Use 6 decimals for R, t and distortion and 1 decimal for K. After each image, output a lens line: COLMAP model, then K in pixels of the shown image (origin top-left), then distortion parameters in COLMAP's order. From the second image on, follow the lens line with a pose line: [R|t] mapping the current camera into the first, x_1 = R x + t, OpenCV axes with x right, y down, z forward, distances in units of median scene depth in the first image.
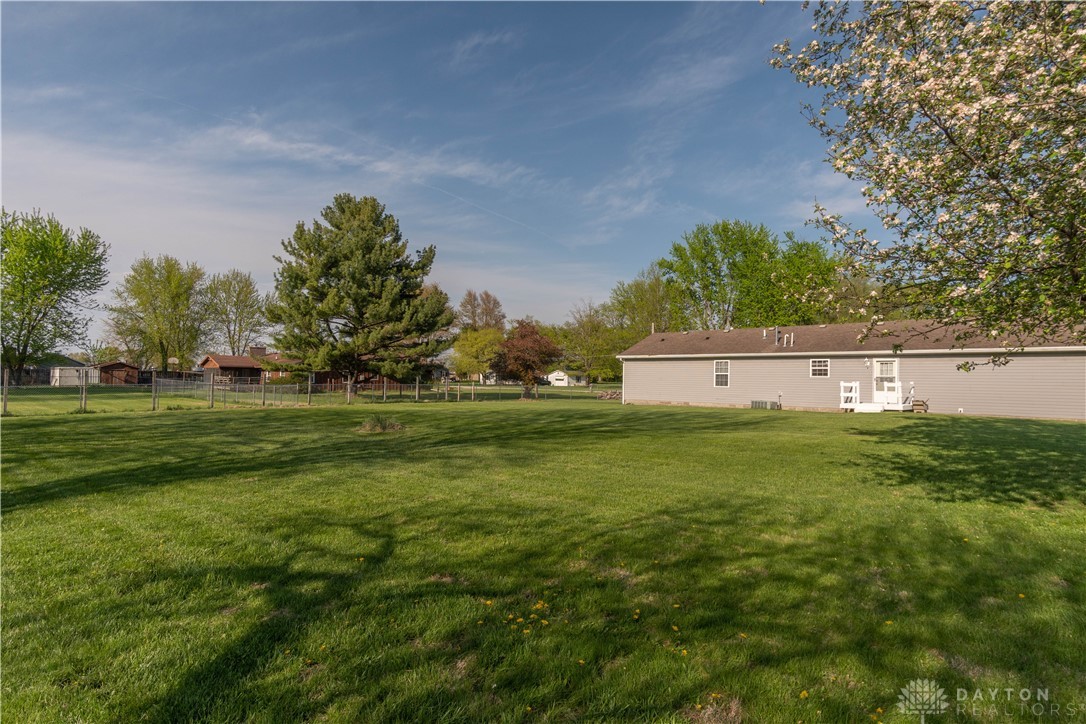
lens RADIAL K [[592.3, 0, 548.7], [0, 592.3, 365.9], [0, 0, 1]] dist [0.004536, 0.000433]
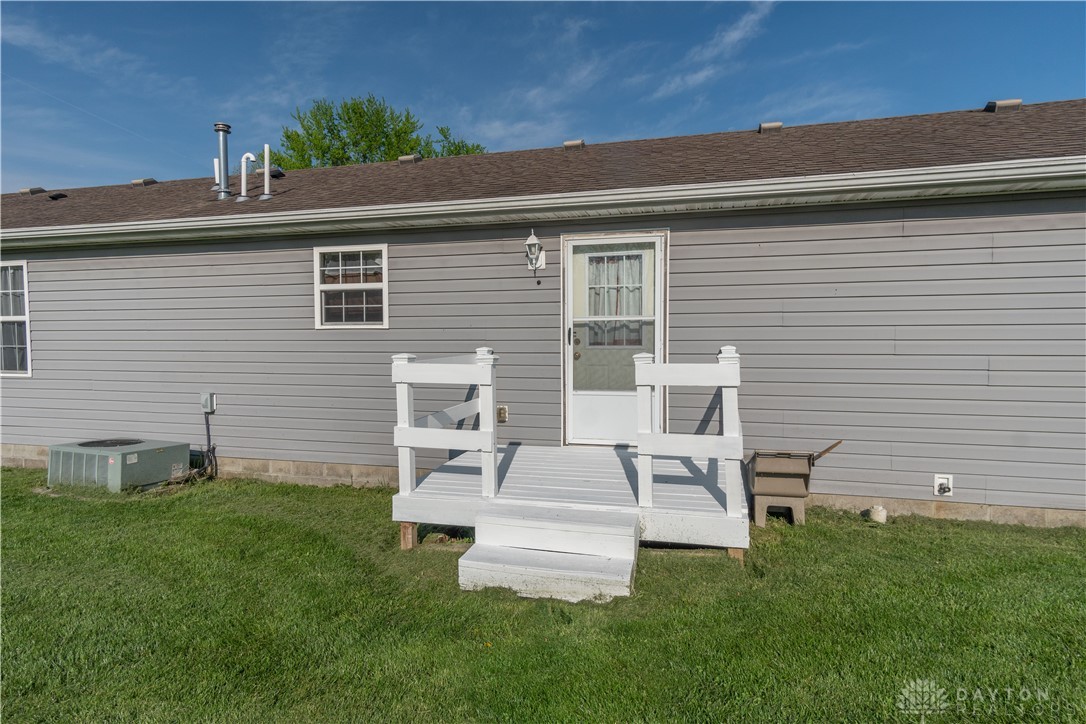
lens RADIAL K [[592.3, 0, 543.1], [0, 592.3, 357.8], [0, 0, 1]] dist [0.004536, 0.000433]
pose [[0.862680, -0.044849, 0.503757, 0.402524], [0.005381, 0.996818, 0.079531, 0.013047], [-0.505721, -0.065899, 0.860177, 0.760163]]
